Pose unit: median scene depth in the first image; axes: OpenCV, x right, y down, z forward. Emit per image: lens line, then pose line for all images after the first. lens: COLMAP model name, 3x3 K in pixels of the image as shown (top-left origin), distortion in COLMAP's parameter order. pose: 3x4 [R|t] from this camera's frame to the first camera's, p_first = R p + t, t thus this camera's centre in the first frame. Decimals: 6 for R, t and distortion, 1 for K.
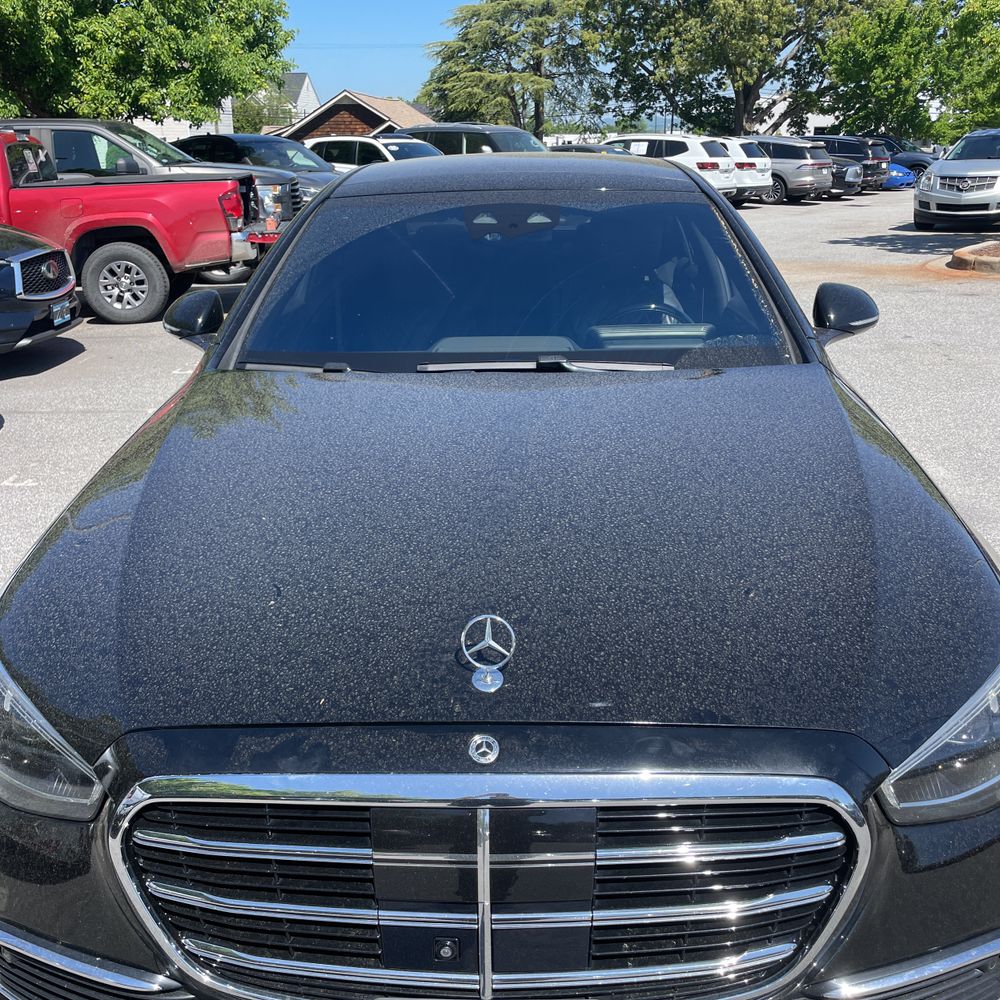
lens RADIAL K [[1003.4, 0, 498.1], [0, 1003.4, 507.7], [0, 0, 1]] dist [-0.008968, 0.000000]
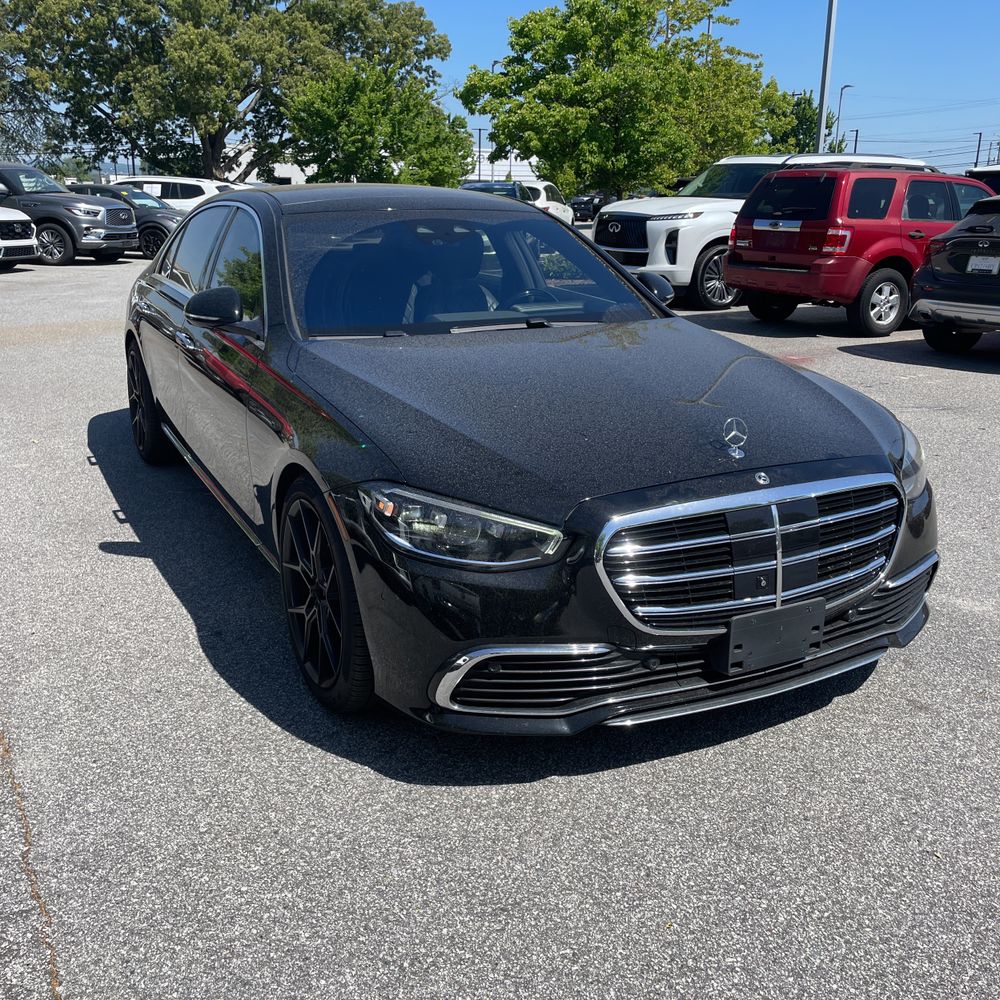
lens RADIAL K [[1003.4, 0, 501.0], [0, 1003.4, 494.4], [0, 0, 1]] dist [-0.008968, 0.000000]
pose [[0.872817, -0.109995, 0.475491, -0.639582], [0.135903, 0.990514, -0.020329, 0.112186], [-0.468745, 0.082364, 0.879486, -0.217246]]
